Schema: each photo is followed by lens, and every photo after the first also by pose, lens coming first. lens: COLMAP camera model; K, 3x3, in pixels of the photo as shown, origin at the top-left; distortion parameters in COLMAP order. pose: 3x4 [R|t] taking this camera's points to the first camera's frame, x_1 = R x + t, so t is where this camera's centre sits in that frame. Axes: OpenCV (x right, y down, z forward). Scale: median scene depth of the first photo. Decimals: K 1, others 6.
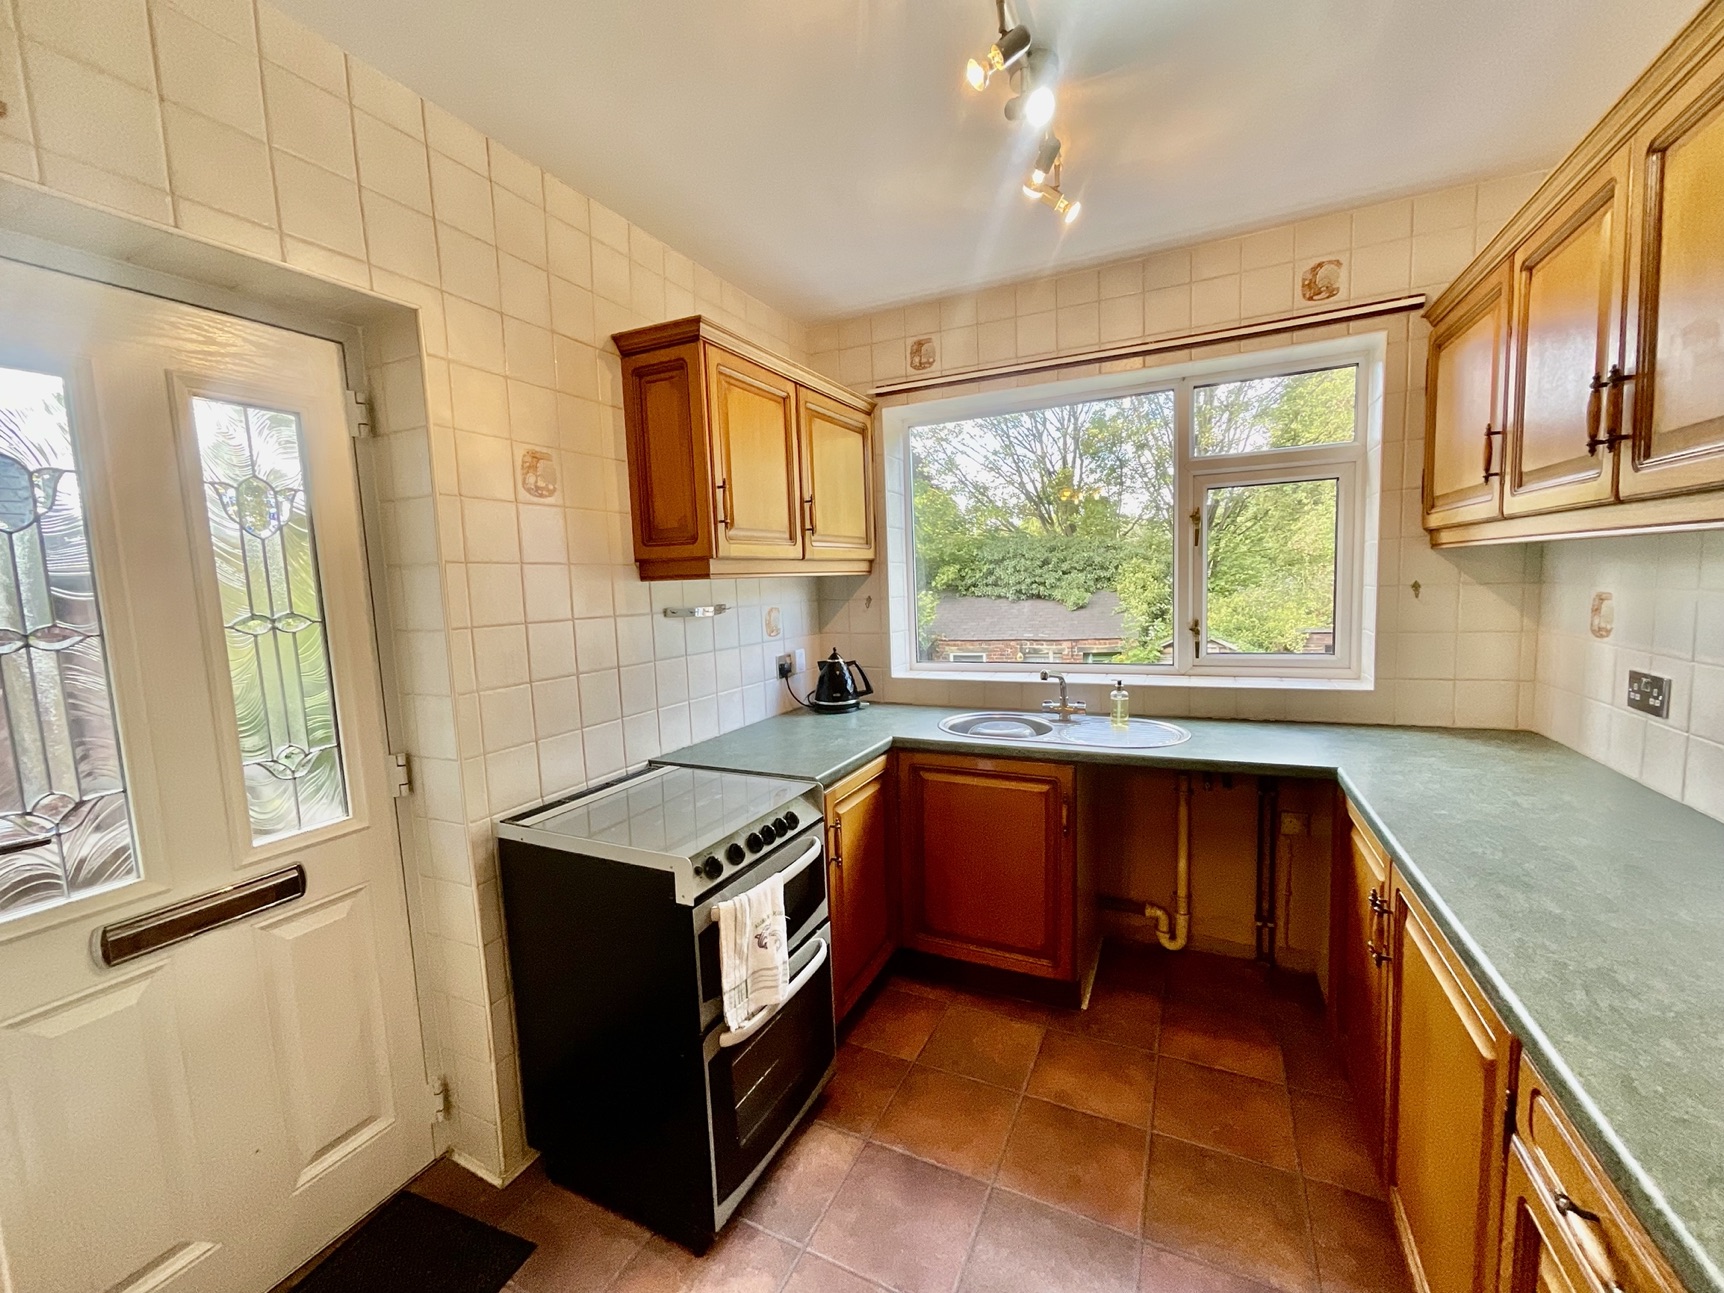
lens RADIAL K [[703.5, 0, 804.9], [0, 703.5, 648.8], [0, 0, 1]] dist [-0.022748, 0.008606]
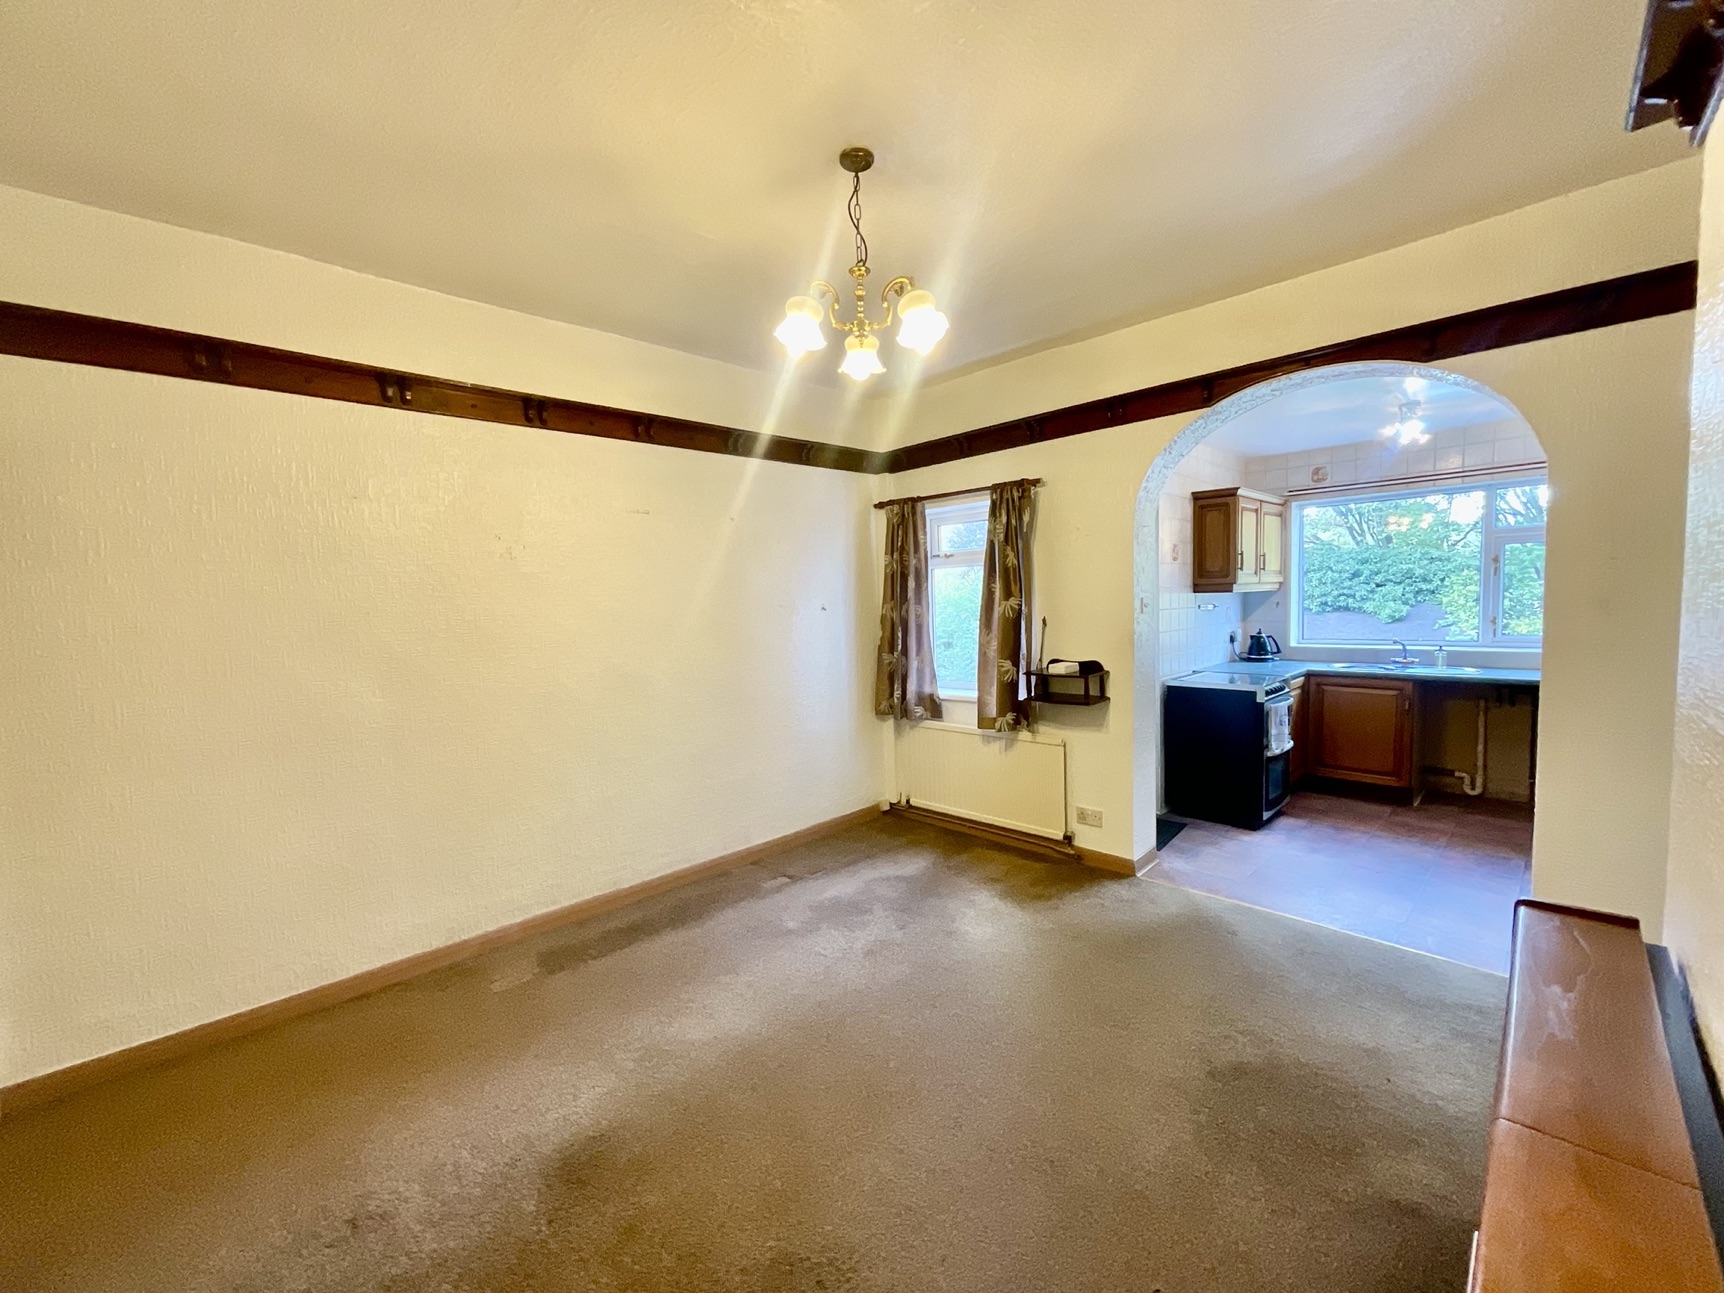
lens RADIAL K [[703.5, 0, 804.9], [0, 703.5, 648.8], [0, 0, 1]] dist [-0.022748, 0.008606]
pose [[0.947759, 0.032223, -0.317355, -0.562601], [-0.036270, 0.999319, -0.006851, 0.119766], [0.316918, 0.018003, 0.948282, -1.273391]]
